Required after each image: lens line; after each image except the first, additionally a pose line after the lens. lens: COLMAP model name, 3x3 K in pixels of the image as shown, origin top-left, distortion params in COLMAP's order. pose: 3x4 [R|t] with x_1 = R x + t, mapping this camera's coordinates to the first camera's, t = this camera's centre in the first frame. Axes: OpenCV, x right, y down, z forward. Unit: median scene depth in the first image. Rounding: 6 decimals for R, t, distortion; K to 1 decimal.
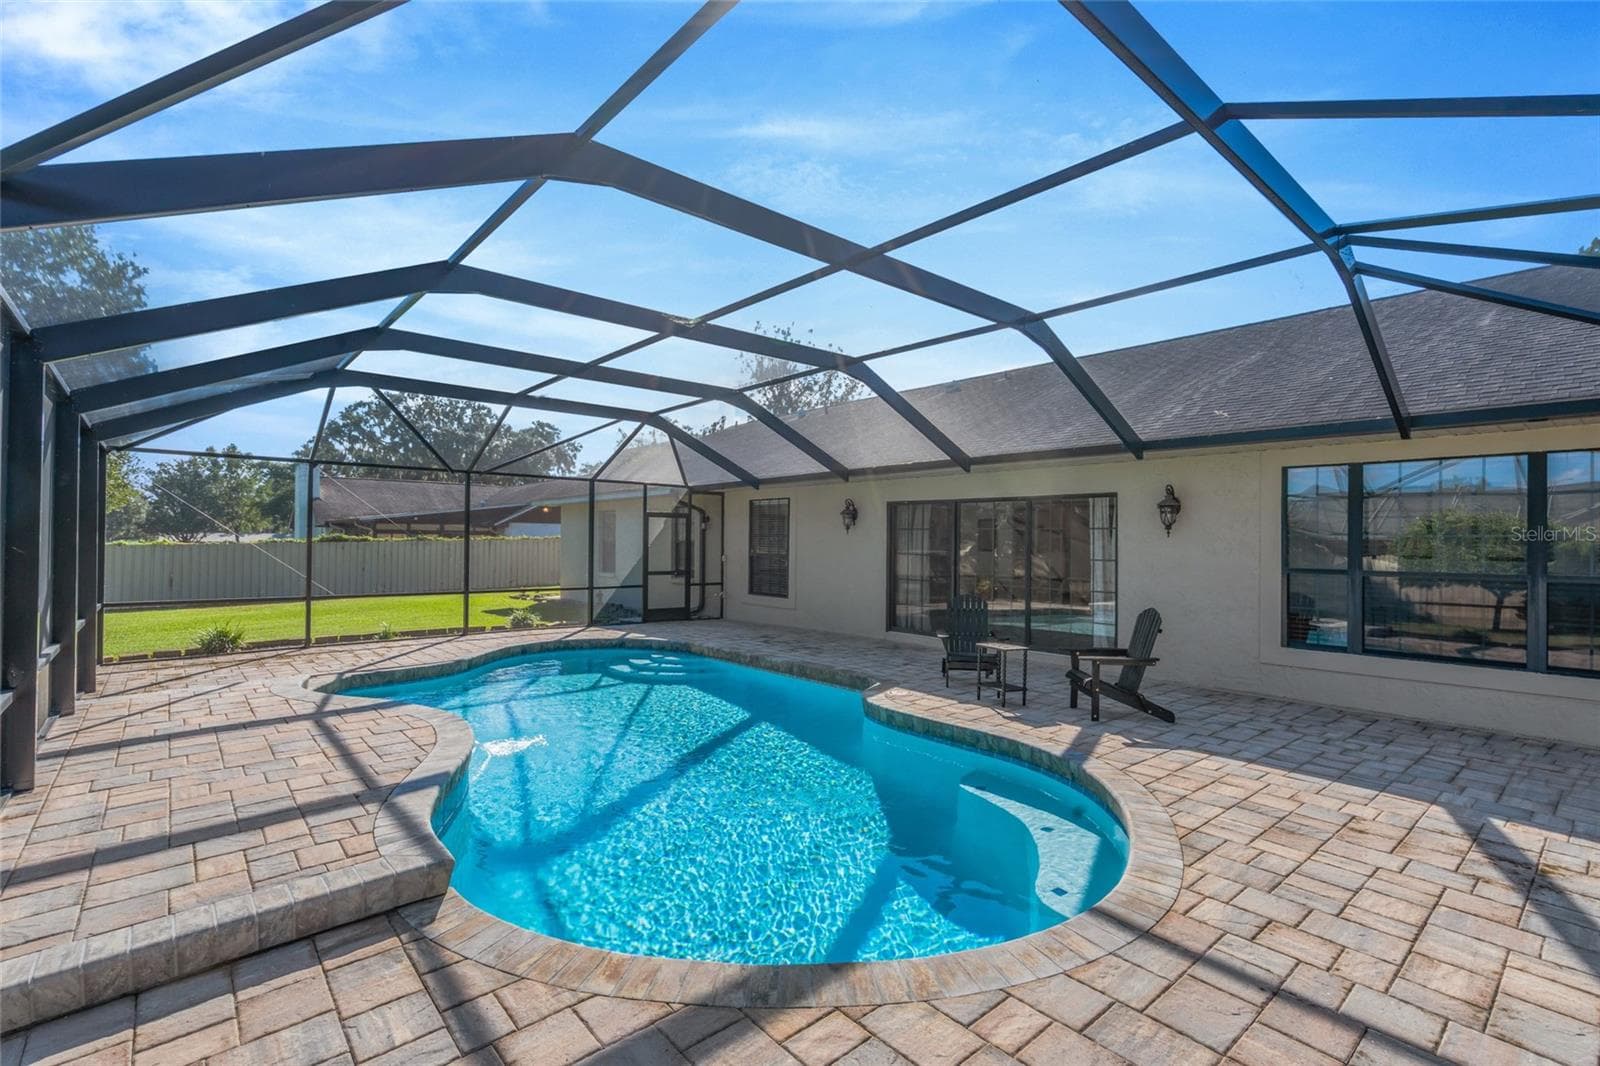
lens RADIAL K [[729.3, 0, 811.0], [0, 729.3, 543.0], [0, 0, 1]] dist [-0.001306, -0.000880]
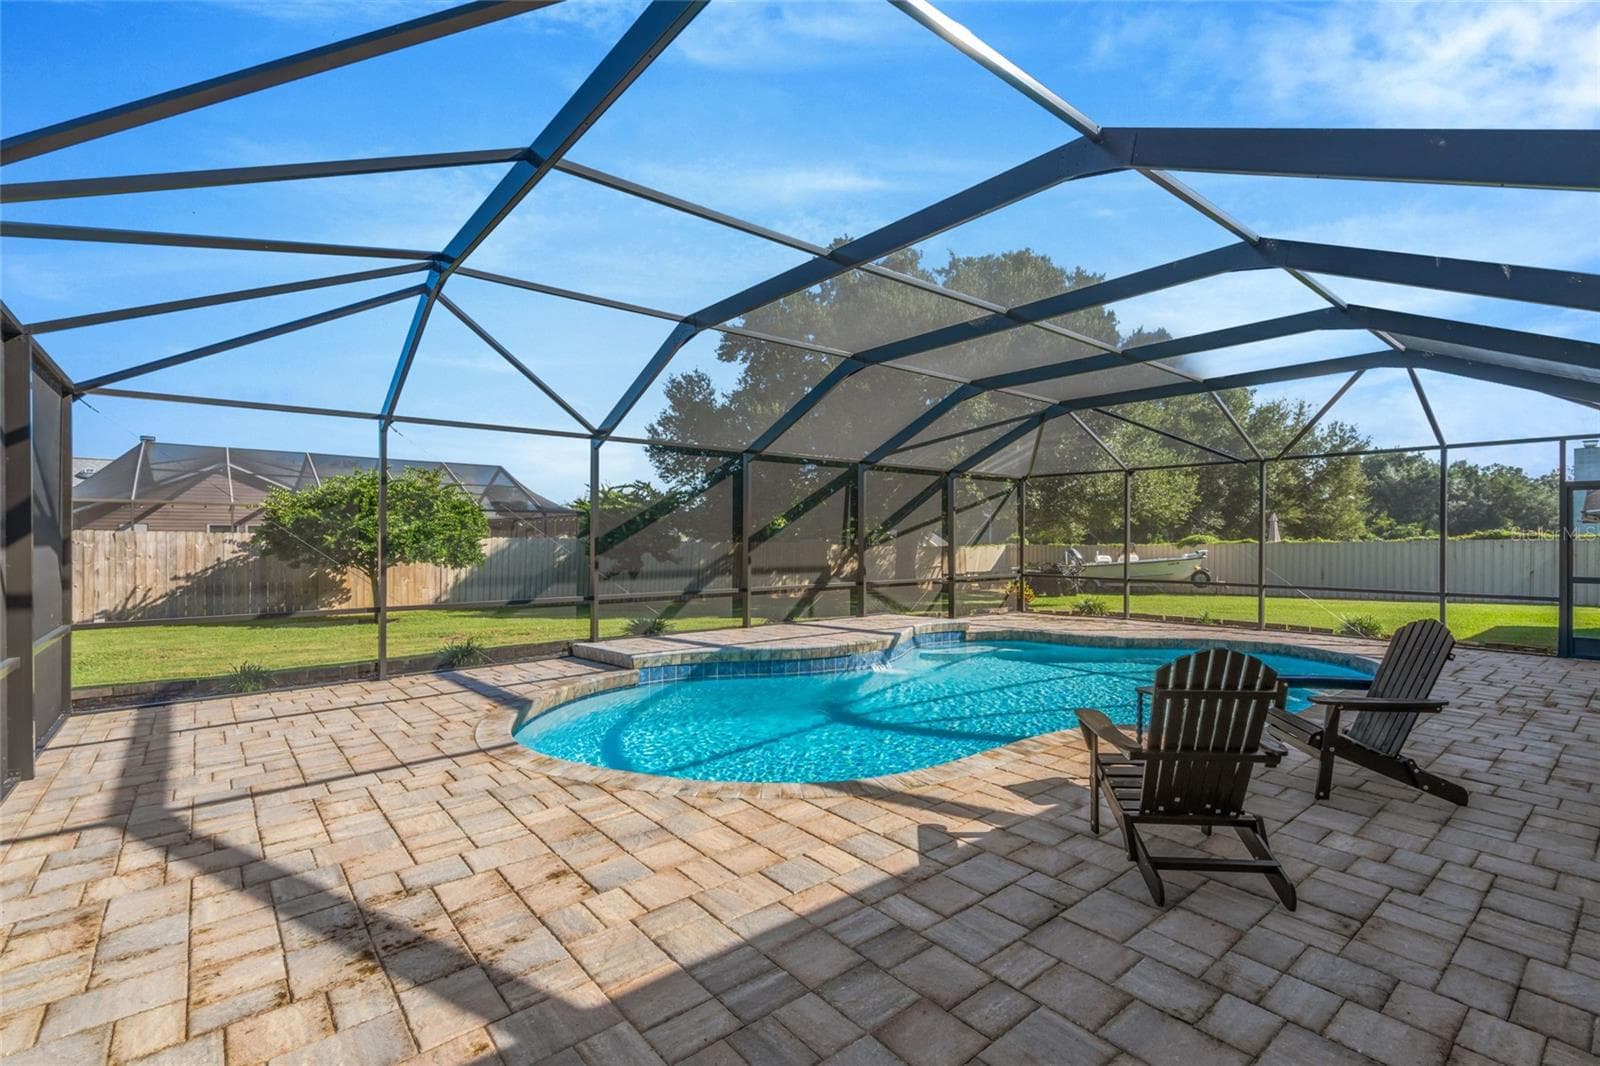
lens RADIAL K [[729.3, 0, 811.0], [0, 729.3, 543.0], [0, 0, 1]] dist [-0.001306, -0.000880]
pose [[-0.022442, -0.003968, -0.999740, 1.250992], [-0.000982, 0.999992, -0.003947, 0.037380], [0.999748, 0.000893, -0.022446, 1.057989]]
